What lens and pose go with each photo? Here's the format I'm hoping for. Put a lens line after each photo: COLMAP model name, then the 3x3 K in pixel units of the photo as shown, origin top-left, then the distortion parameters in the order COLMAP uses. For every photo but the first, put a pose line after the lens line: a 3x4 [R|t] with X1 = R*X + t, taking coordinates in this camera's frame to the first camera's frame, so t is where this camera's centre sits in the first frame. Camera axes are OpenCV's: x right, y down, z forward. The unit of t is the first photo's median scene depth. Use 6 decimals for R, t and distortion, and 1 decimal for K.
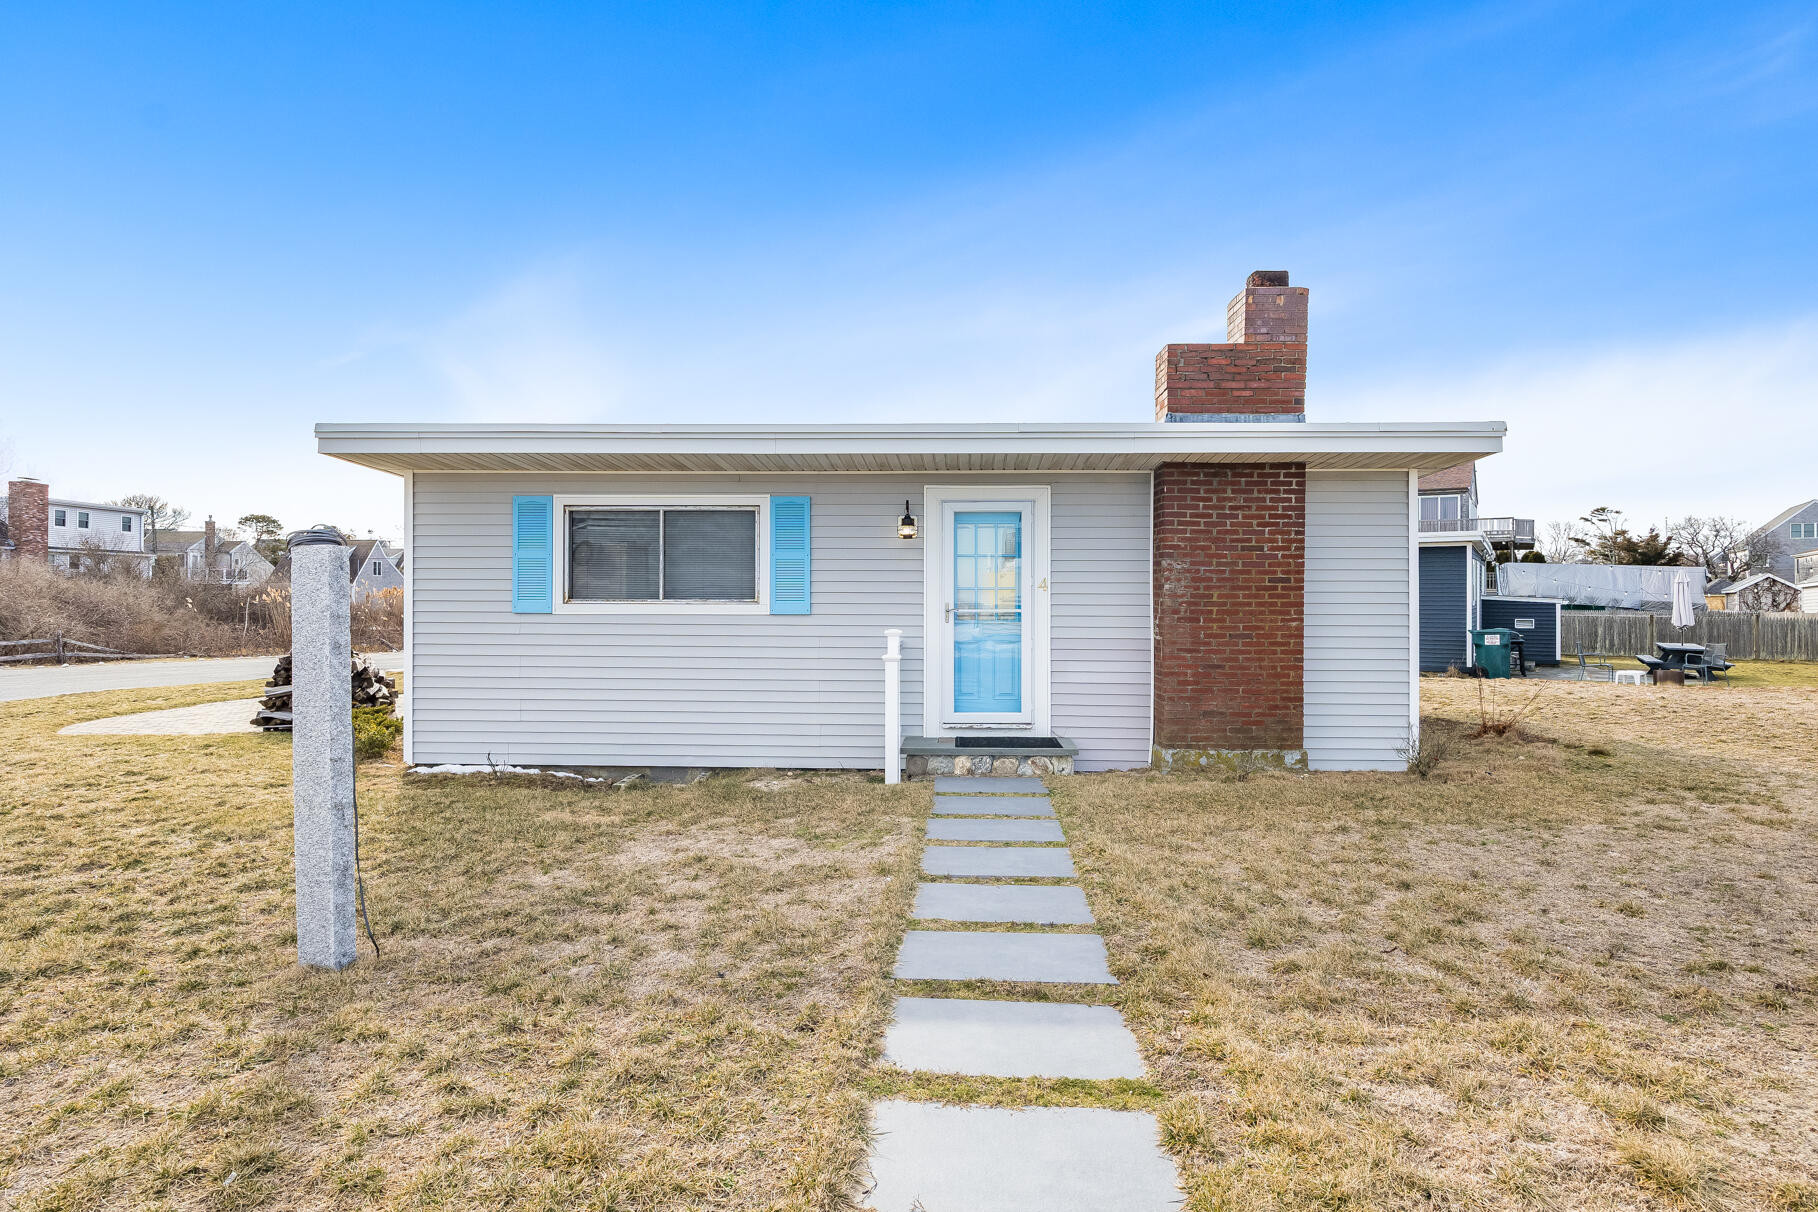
lens RADIAL K [[1014.8, 0, 913.4], [0, 1014.8, 605.4], [0, 0, 1]] dist [-0.000799, -0.001234]
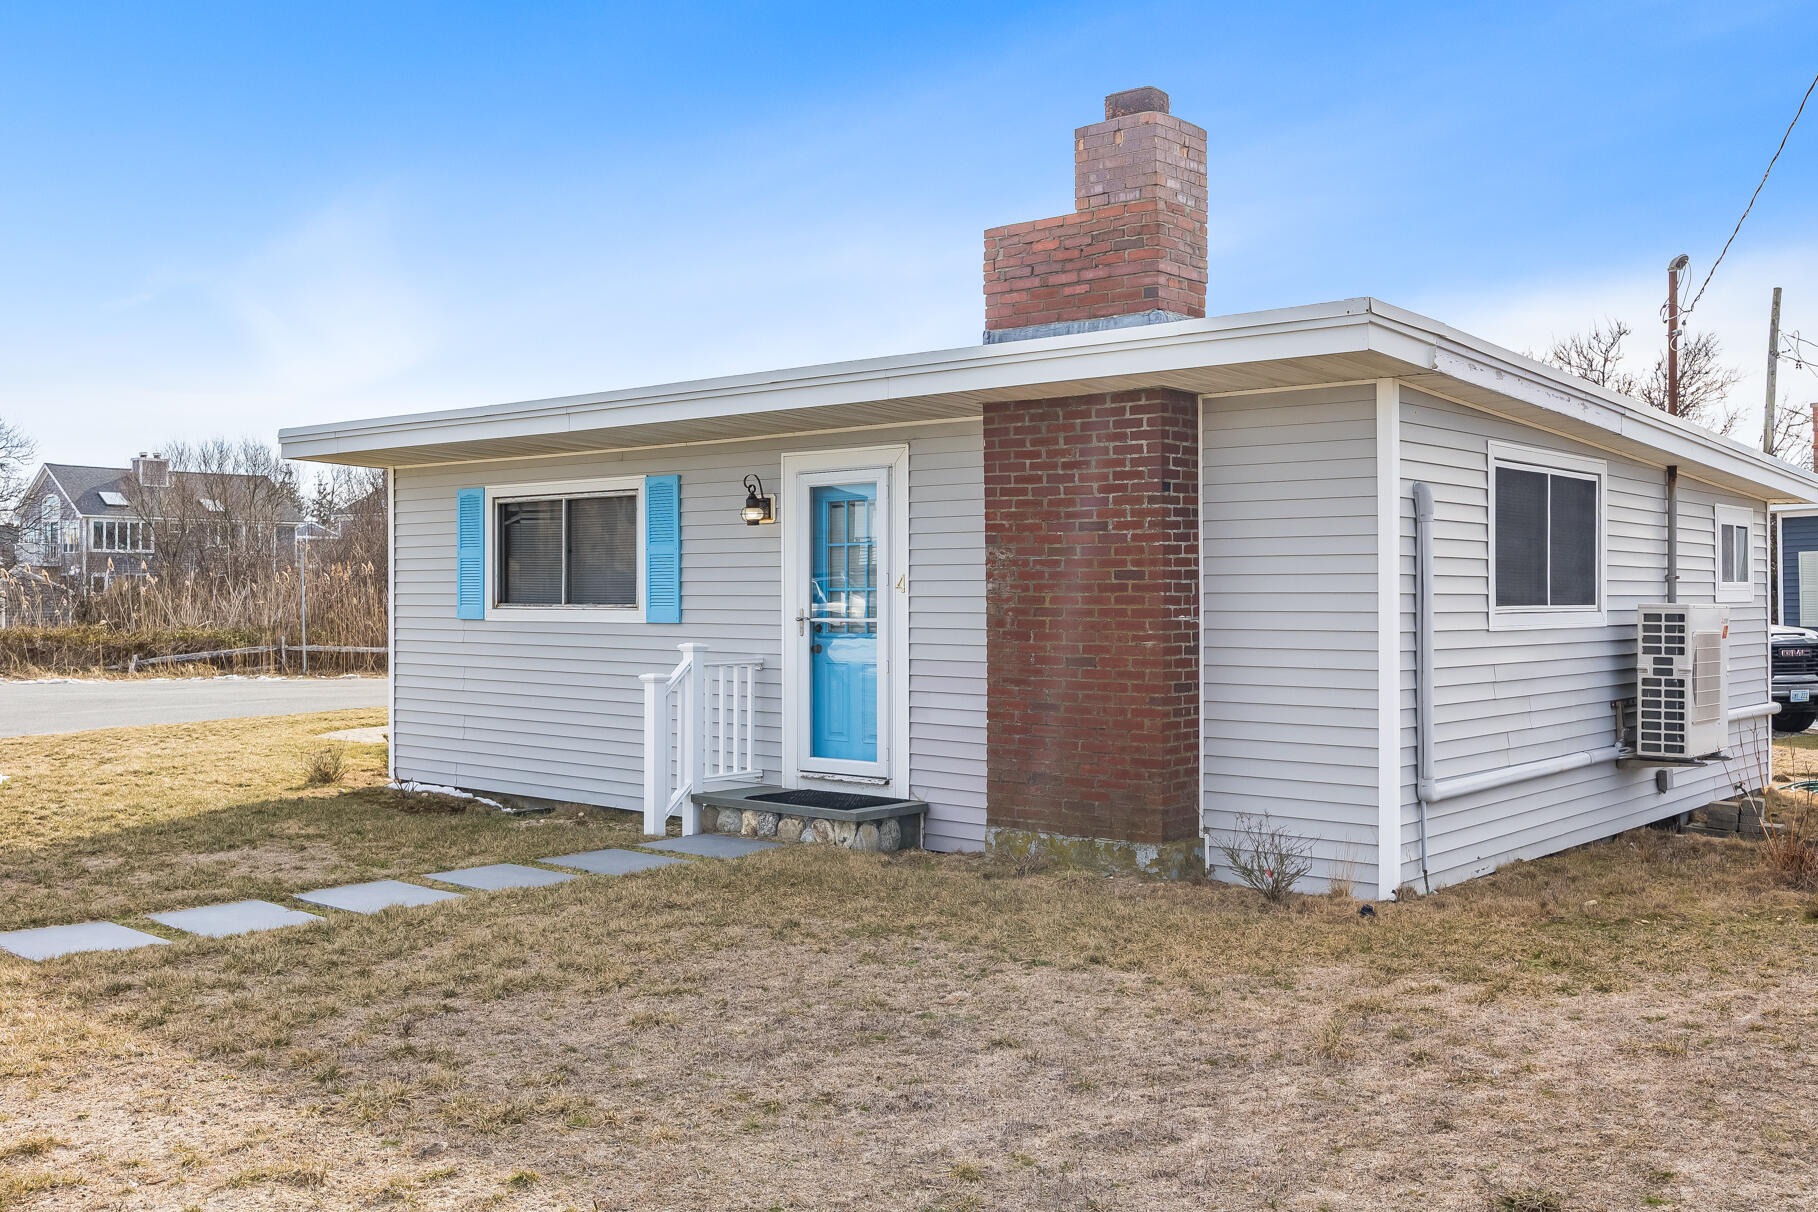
lens RADIAL K [[1710.6, 0, 908.2], [0, 1710.6, 602.0], [0, 0, 1]] dist [-0.022390, 0.000000]
pose [[0.773180, -0.000138, -0.634186, 0.933068], [-0.001954, 0.999995, -0.002599, -0.004966], [0.634183, 0.003248, 0.773176, 0.081690]]
